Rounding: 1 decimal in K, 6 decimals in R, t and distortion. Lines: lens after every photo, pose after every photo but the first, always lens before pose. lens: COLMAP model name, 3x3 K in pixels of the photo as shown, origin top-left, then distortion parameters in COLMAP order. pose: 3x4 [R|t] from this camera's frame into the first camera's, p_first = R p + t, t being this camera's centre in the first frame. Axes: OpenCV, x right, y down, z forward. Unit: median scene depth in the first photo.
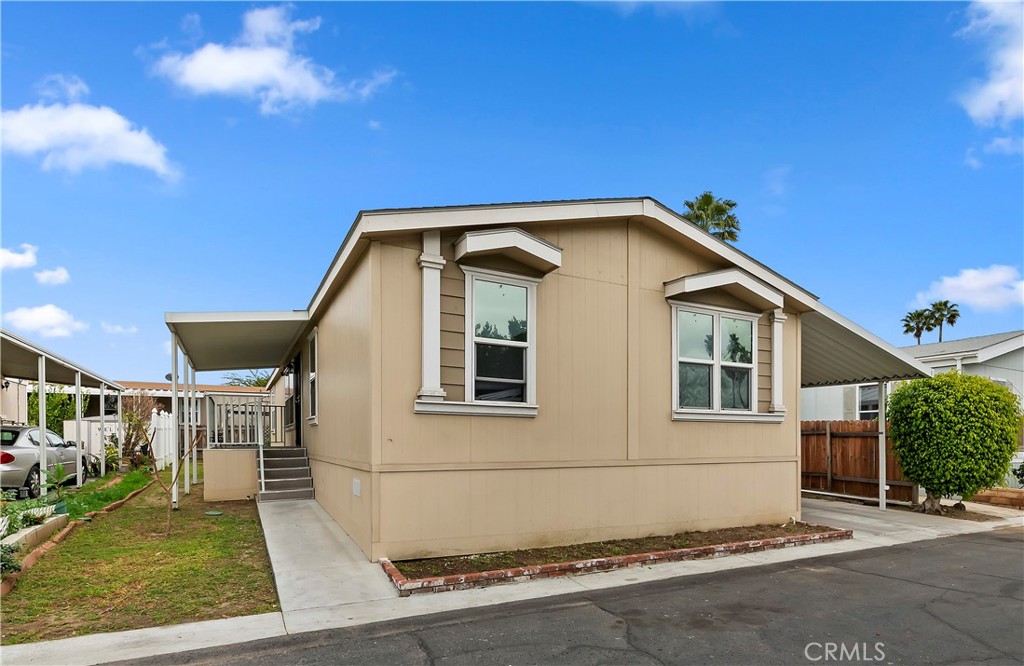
lens RADIAL K [[546.8, 0, 521.3], [0, 546.8, 448.5], [0, 0, 1]] dist [0.000964, 0.000417]
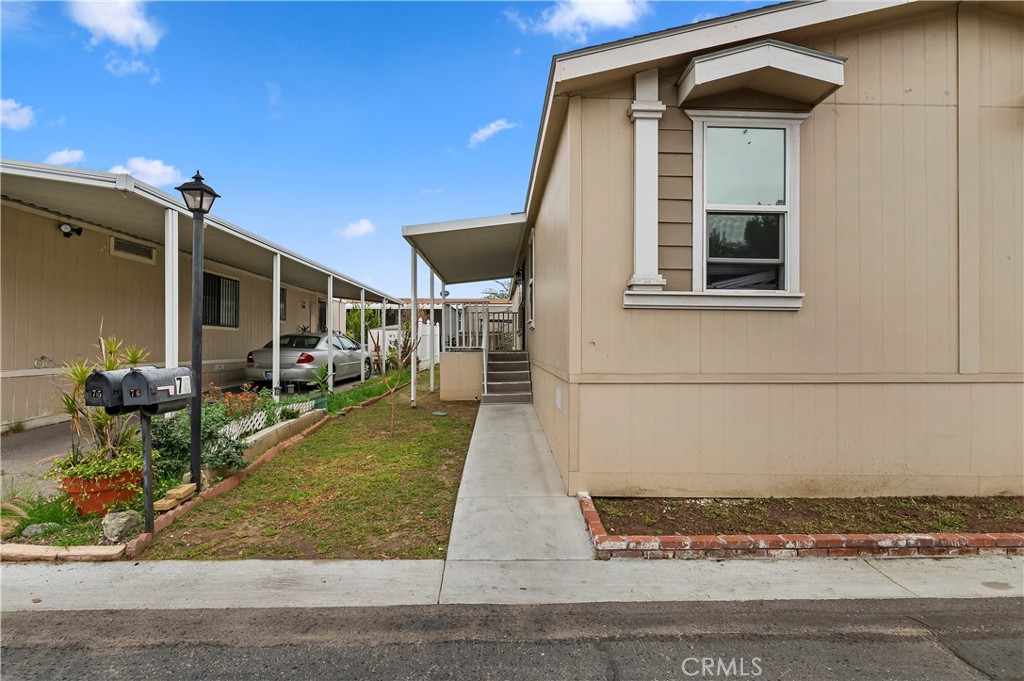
lens RADIAL K [[494.8, 0, 513.4], [0, 494.8, 345.5], [0, 0, 1]] dist [-0.003575, 0.000283]
pose [[0.897765, 0.000309, -0.440474, -0.022298], [-0.006331, 0.999905, -0.012203, -0.002129], [0.440429, 0.013744, 0.897682, 0.252803]]
